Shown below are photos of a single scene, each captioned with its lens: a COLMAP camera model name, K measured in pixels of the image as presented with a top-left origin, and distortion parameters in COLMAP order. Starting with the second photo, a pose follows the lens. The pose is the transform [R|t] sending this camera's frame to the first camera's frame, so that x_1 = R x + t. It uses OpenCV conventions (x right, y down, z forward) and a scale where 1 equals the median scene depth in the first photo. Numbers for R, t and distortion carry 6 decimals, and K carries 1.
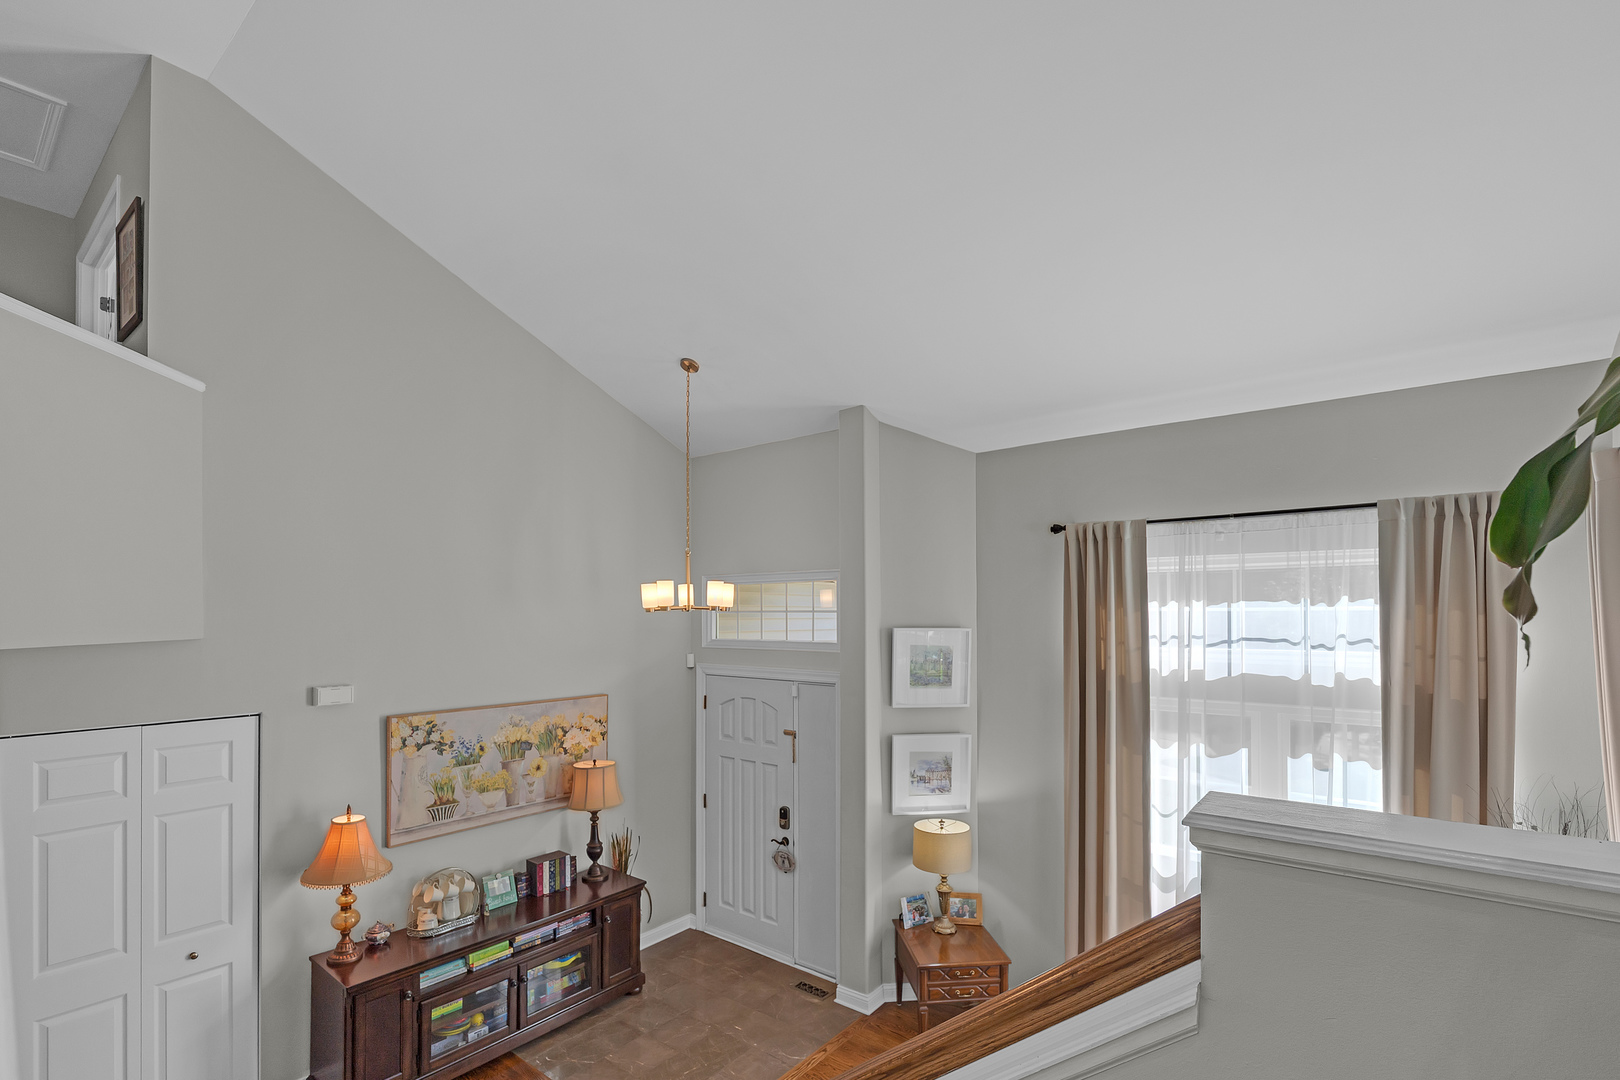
lens RADIAL K [[719.8, 0, 841.5], [0, 719.8, 618.4], [0, 0, 1]] dist [0.000510, 0.000027]
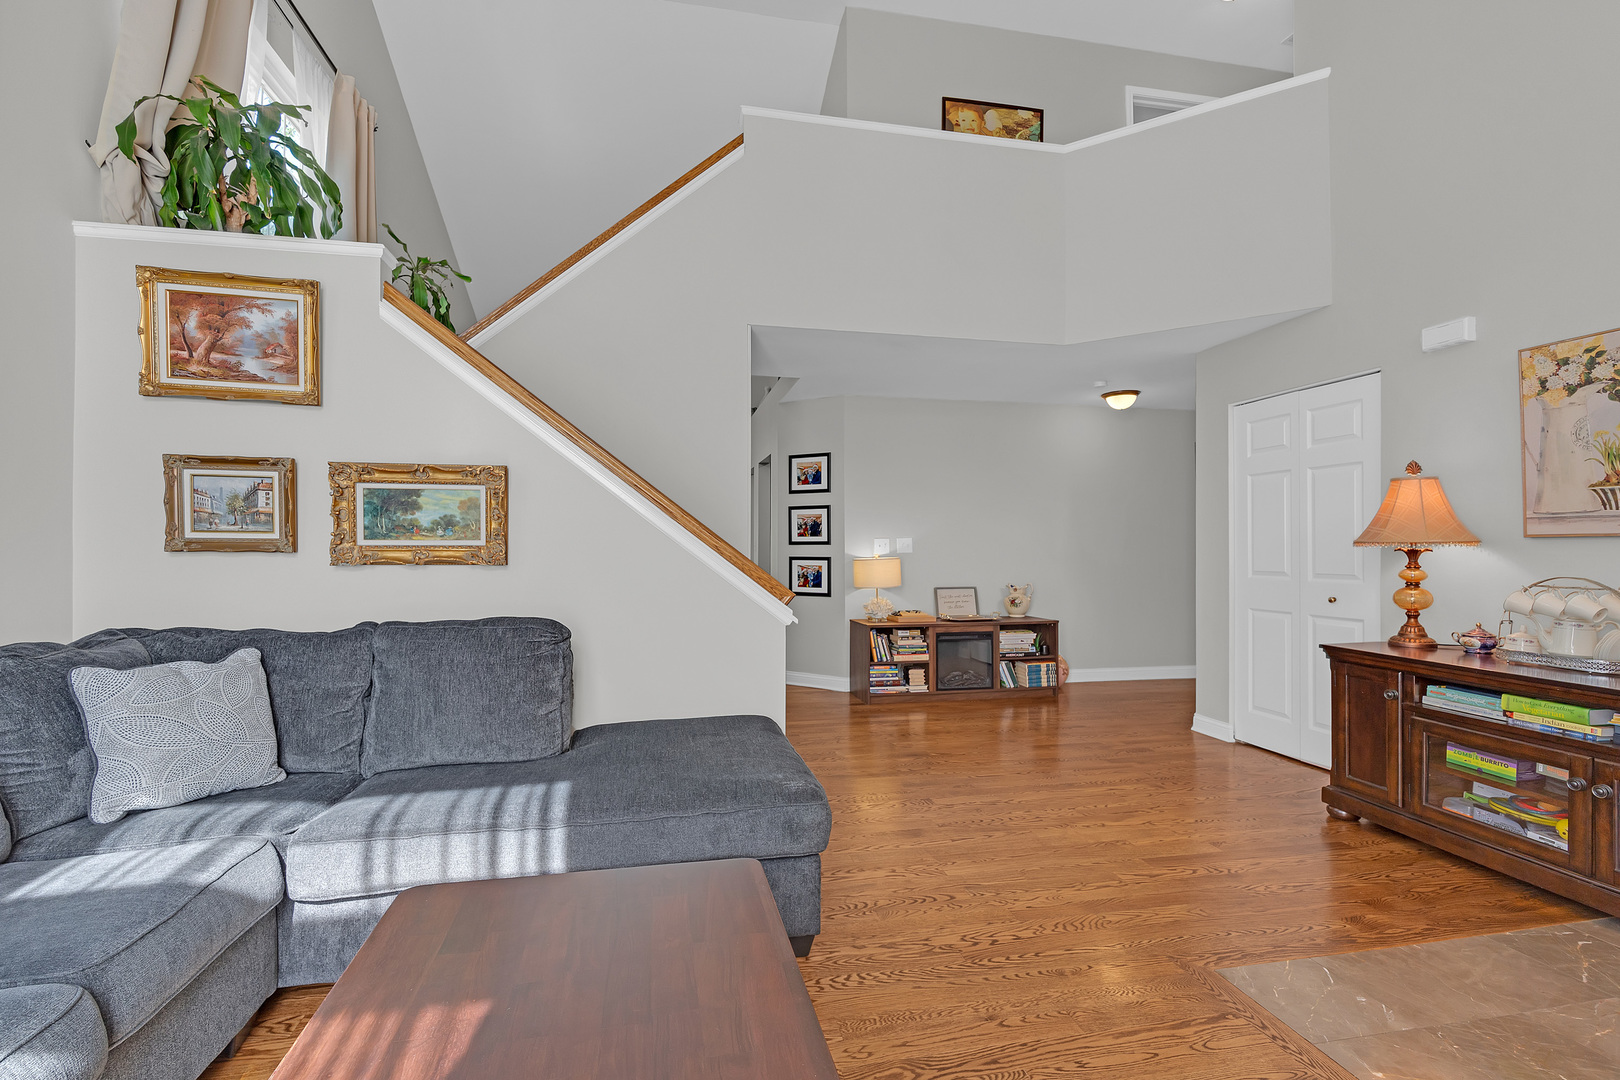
lens RADIAL K [[693.3, 0, 757.8], [0, 693.3, 545.9], [0, 0, 1]] dist [0.000004, -0.000214]
pose [[-0.702049, 0.004551, -0.712114, 0.377302], [0.005713, 0.999983, 0.000759, 0.318482], [0.712105, -0.003535, -0.702064, 0.927700]]
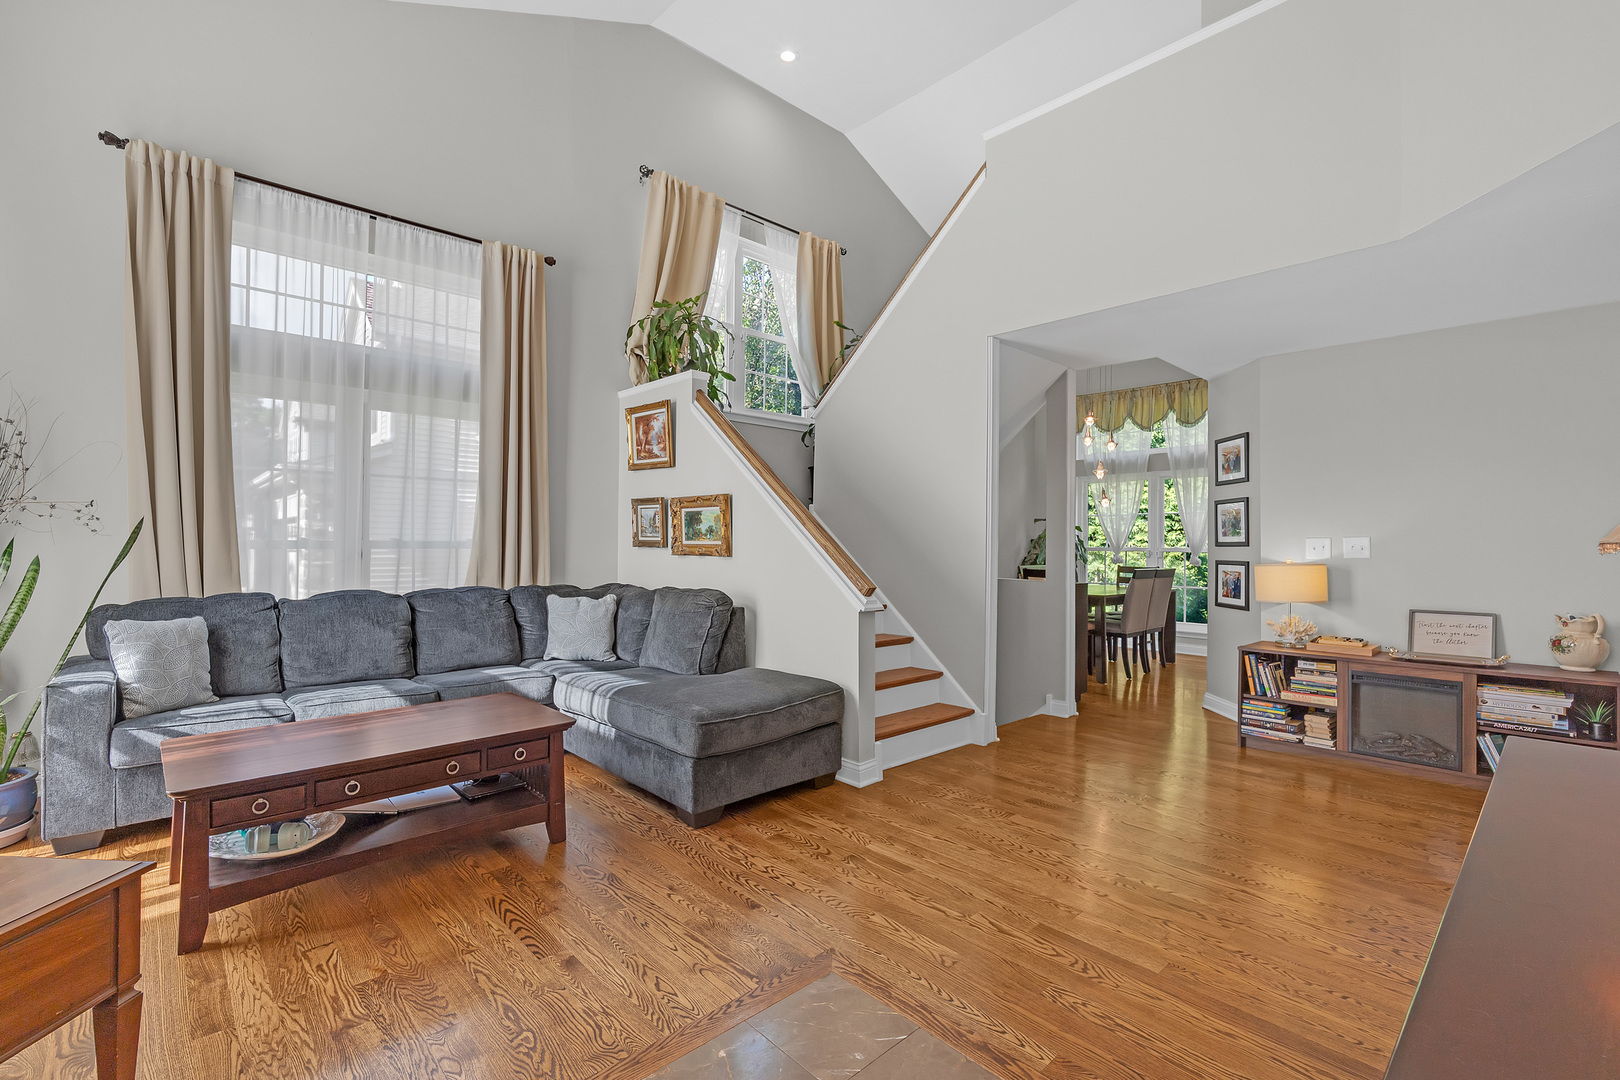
lens RADIAL K [[702.3, 0, 846.3], [0, 702.3, 541.0], [0, 0, 1]] dist [-0.002719, -0.000675]
pose [[-0.984597, -0.000609, 0.174841, -0.266296], [-0.002376, 0.999948, -0.009896, 0.322189], [-0.174826, -0.010159, -0.984547, 1.284703]]
